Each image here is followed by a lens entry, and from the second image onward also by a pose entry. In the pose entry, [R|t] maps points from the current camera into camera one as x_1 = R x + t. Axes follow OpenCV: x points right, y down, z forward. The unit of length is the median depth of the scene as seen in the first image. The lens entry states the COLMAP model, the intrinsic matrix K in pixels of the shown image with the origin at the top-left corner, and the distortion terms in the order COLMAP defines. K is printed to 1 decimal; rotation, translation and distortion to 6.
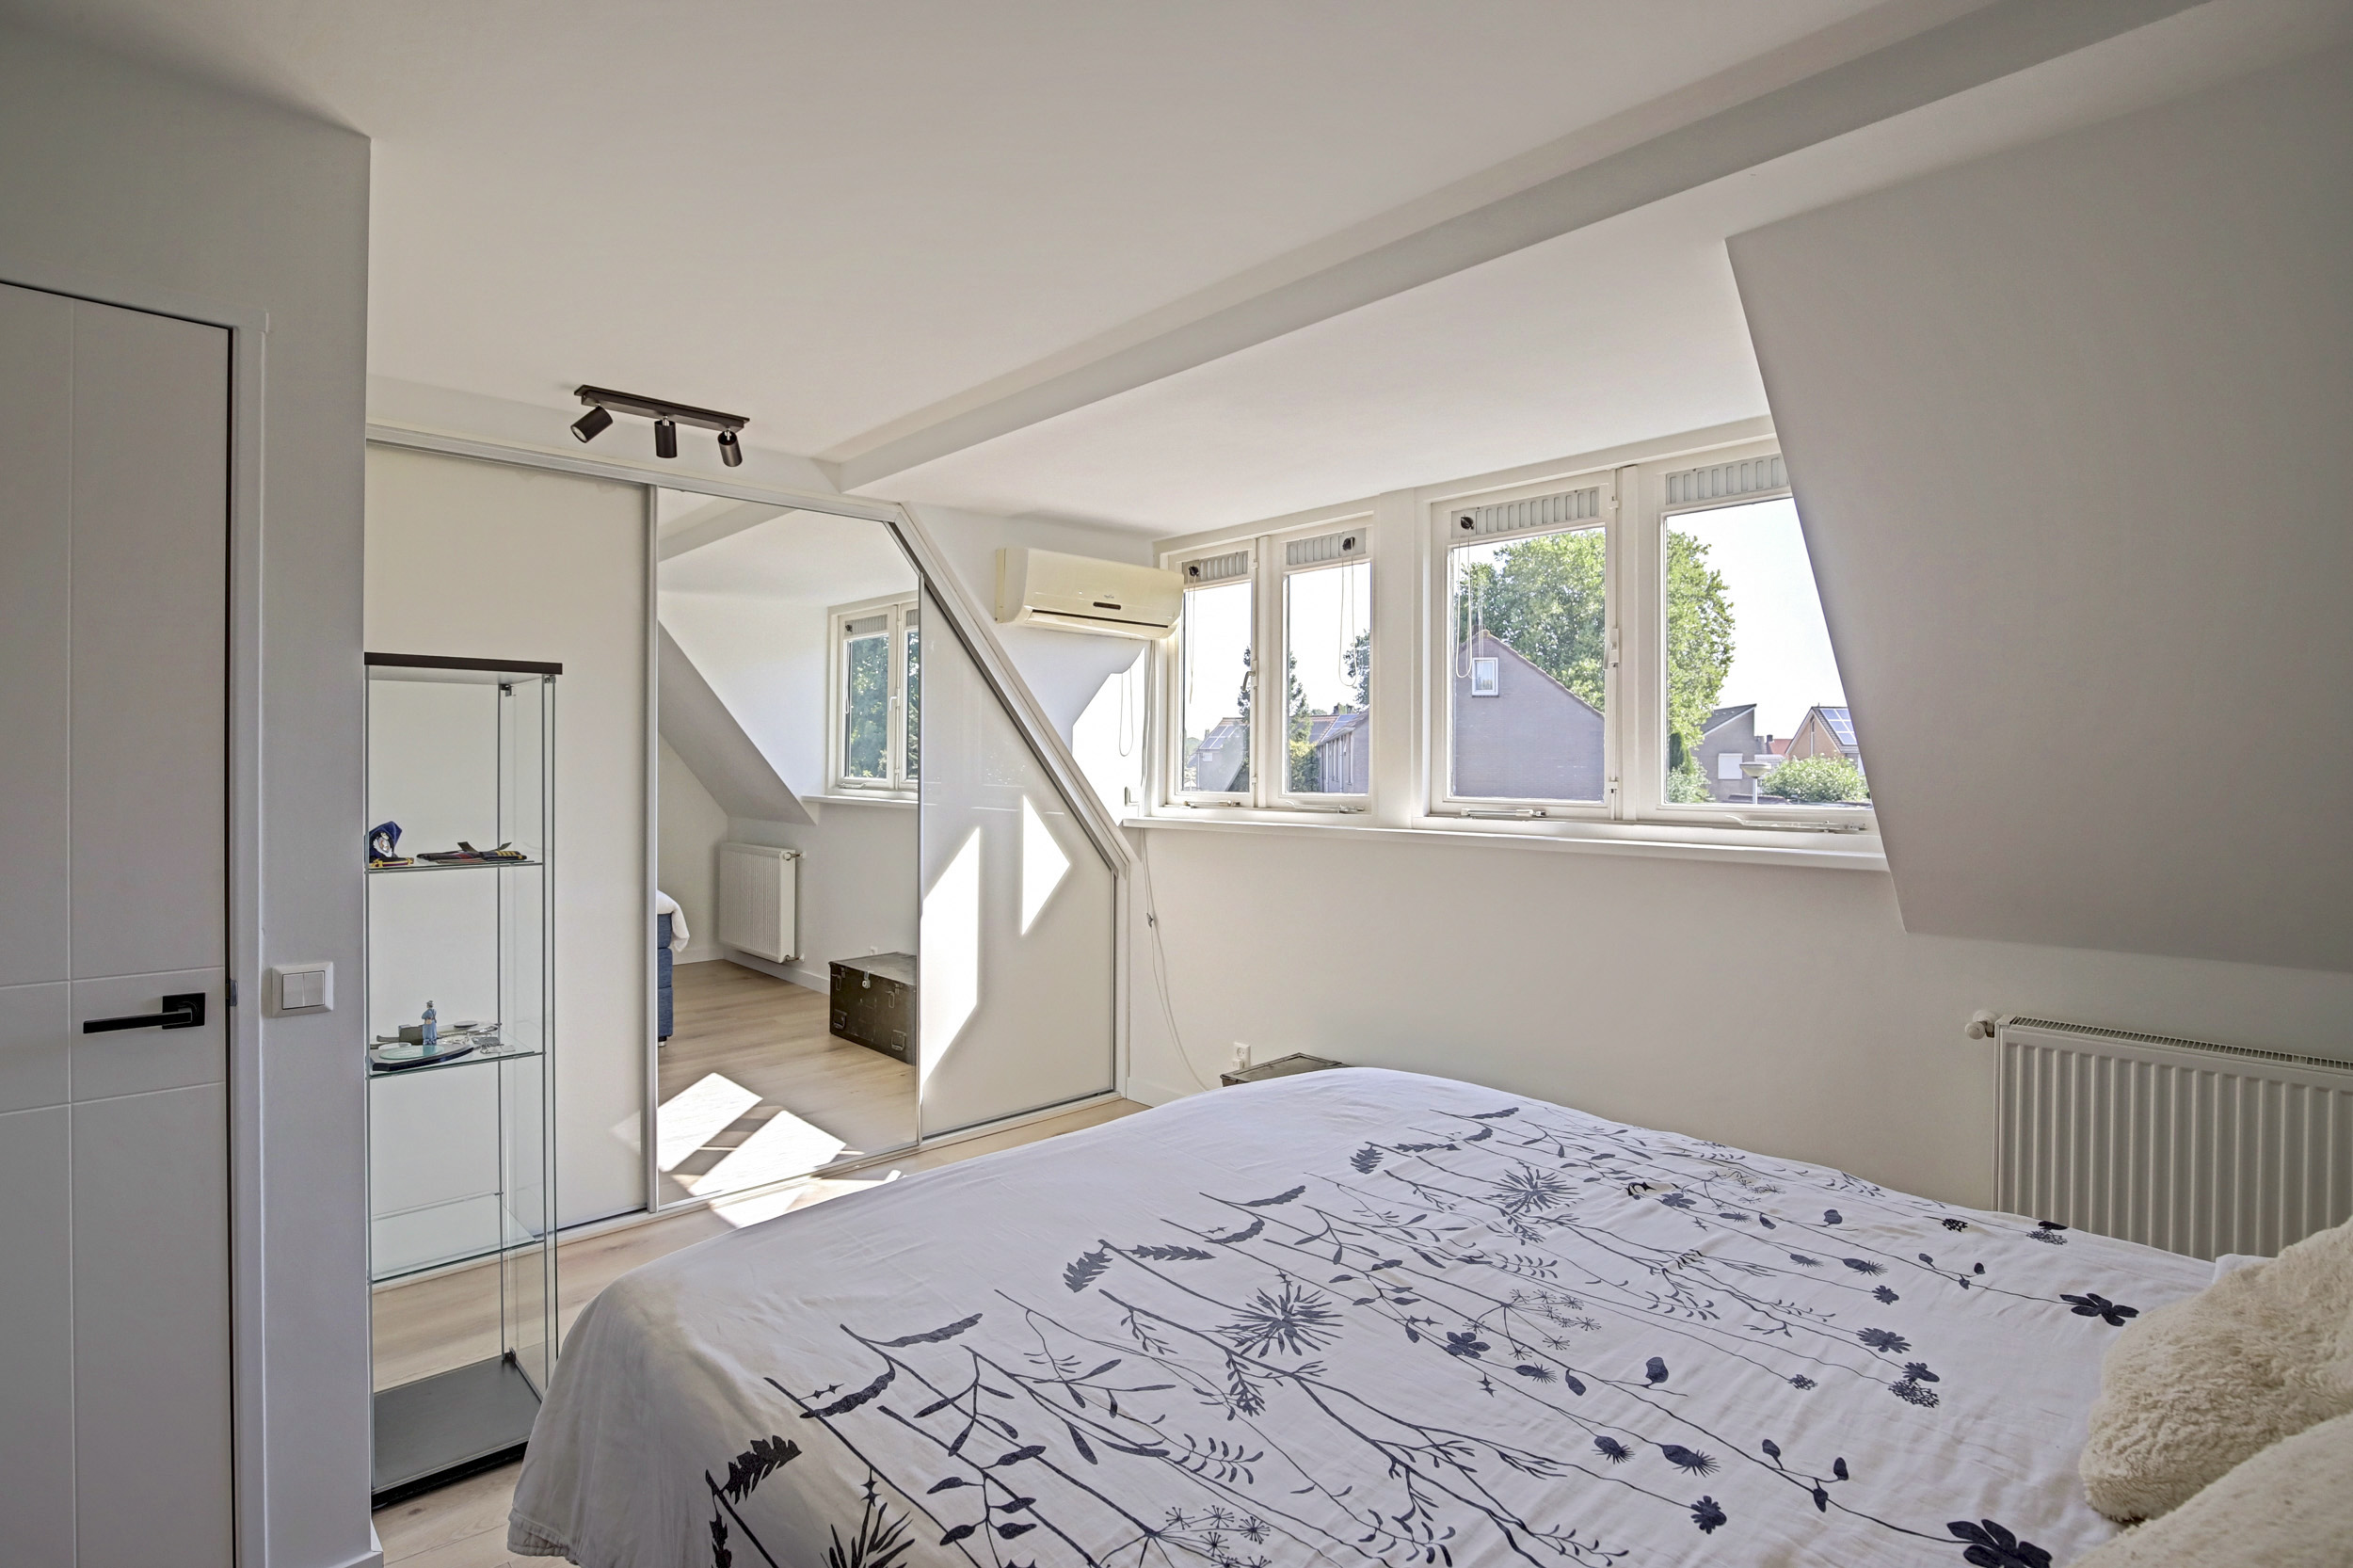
lens RADIAL K [[1119.0, 0, 1176.5], [0, 1119.0, 784.0], [0, 0, 1]] dist [-0.031587, -0.000091]
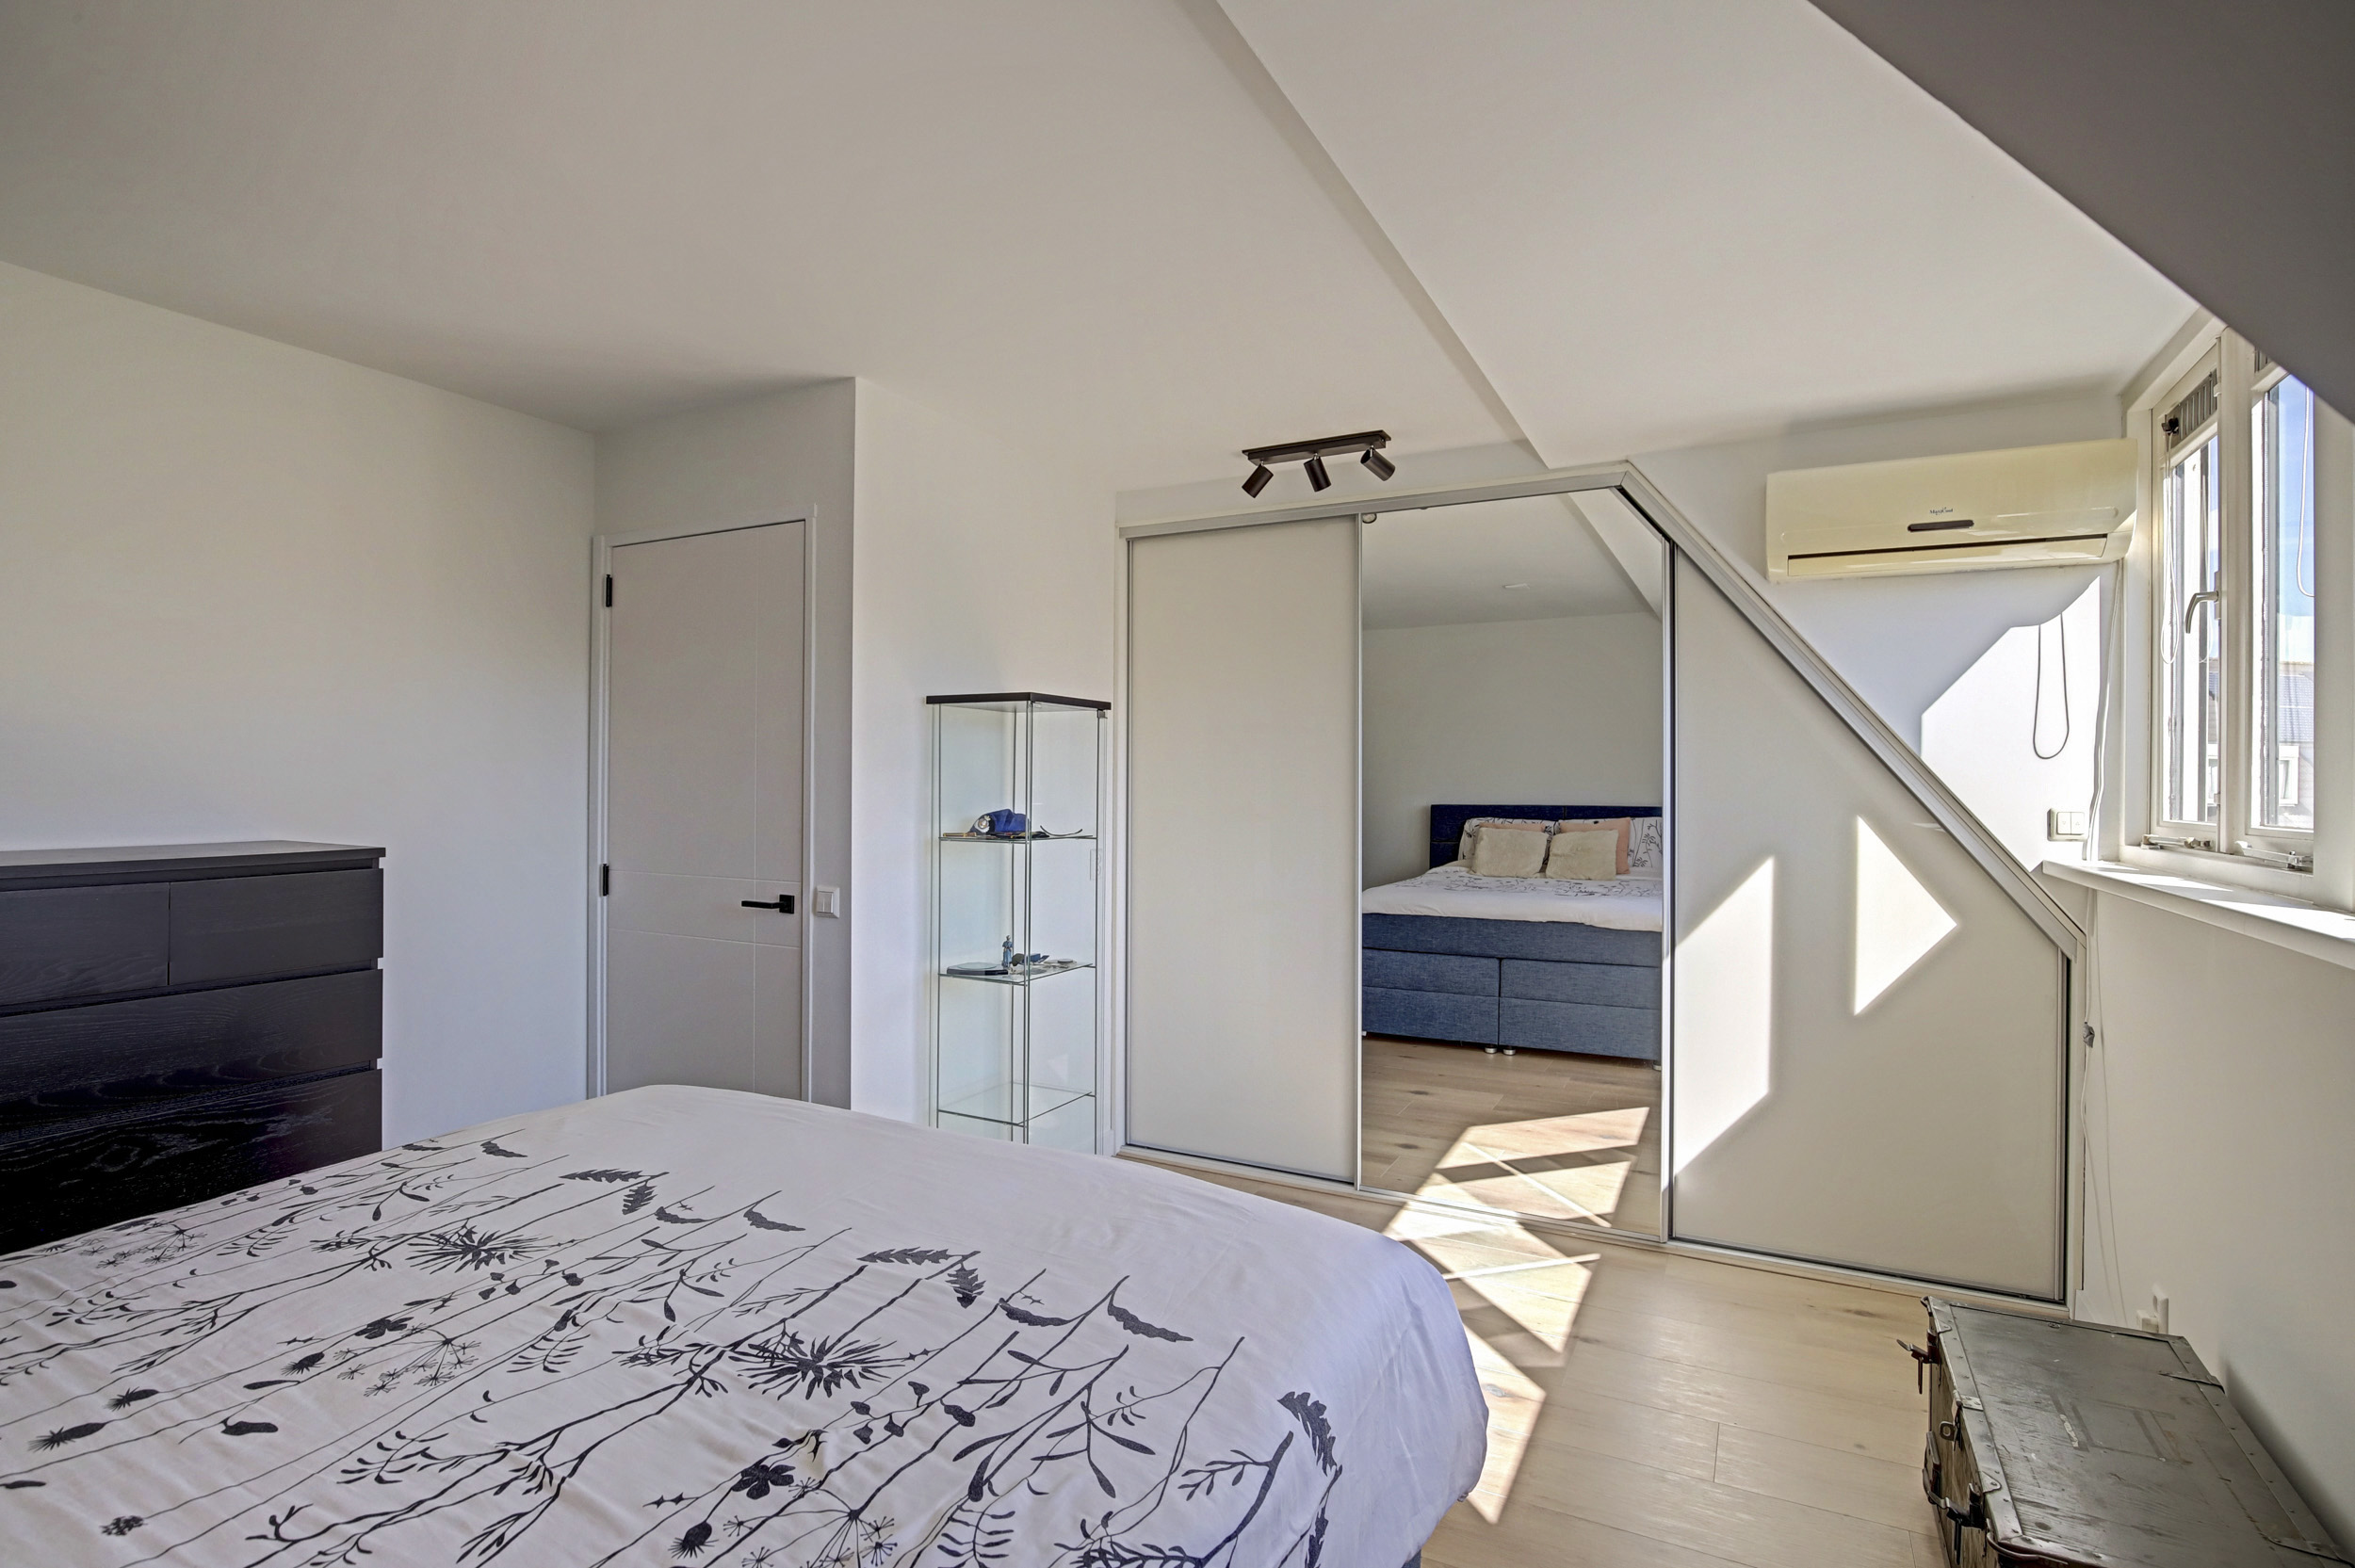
lens RADIAL K [[1135.9, 0, 1177.5], [0, 1135.9, 784.0], [0, 0, 1]] dist [-0.020431, 0.001074]
pose [[0.328018, 0.004240, -0.944662, 0.978006], [-0.021141, 0.999772, -0.002854, 0.000972], [0.944435, 0.020907, 0.328033, 0.899581]]
